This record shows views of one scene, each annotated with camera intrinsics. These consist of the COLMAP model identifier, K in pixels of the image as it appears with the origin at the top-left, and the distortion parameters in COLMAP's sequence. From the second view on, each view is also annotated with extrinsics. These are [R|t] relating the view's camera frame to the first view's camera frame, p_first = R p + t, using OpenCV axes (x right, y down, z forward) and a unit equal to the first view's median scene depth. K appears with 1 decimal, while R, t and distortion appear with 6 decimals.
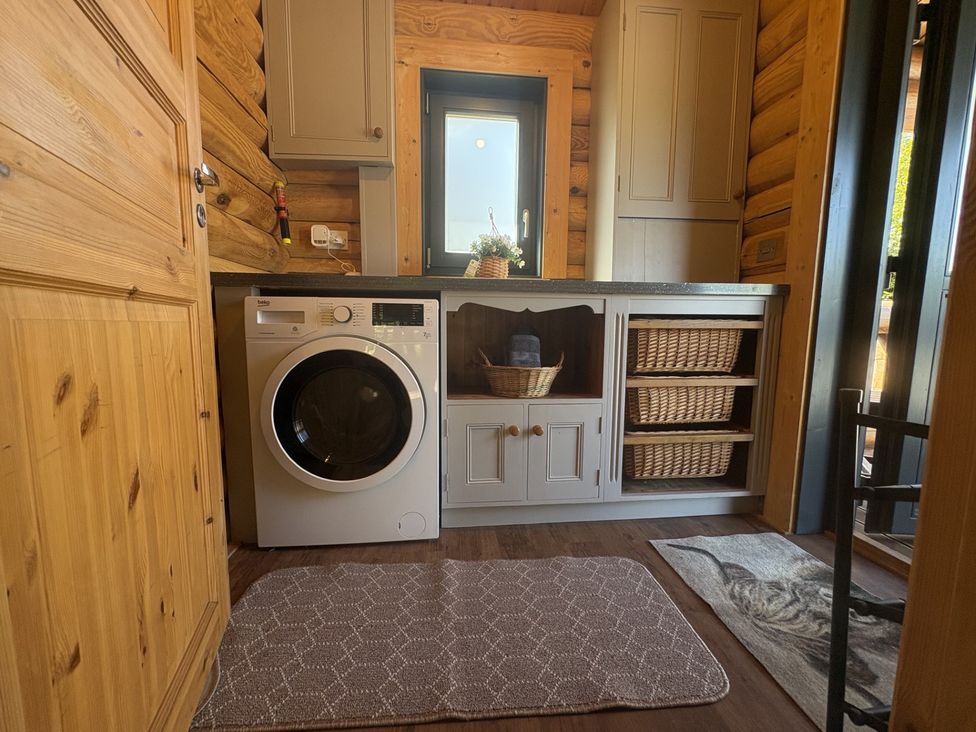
lens RADIAL K [[388.6, 0, 488.0], [0, 388.6, 366.0], [0, 0, 1]] dist [-0.001747, 0.000206]
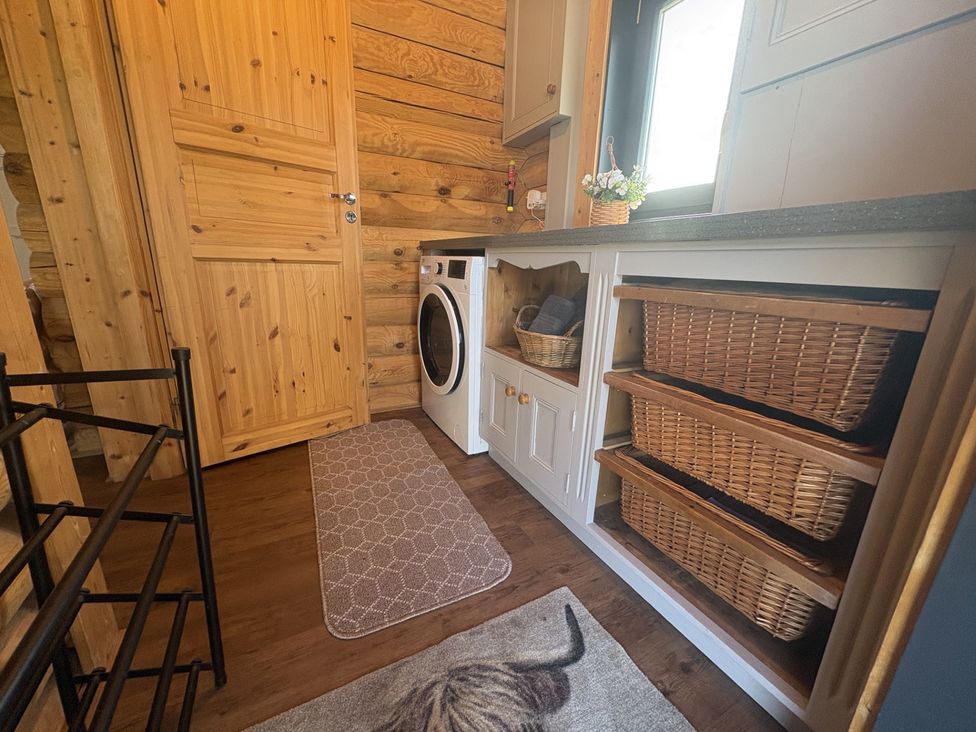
lens RADIAL K [[388.6, 0, 488.0], [0, 388.6, 366.0], [0, 0, 1]] dist [-0.001747, 0.000206]
pose [[0.372316, 0.242991, -0.895732, 0.969357], [-0.126005, 0.969417, 0.210605, -0.102126], [0.919513, 0.034455, 0.391547, 0.585952]]
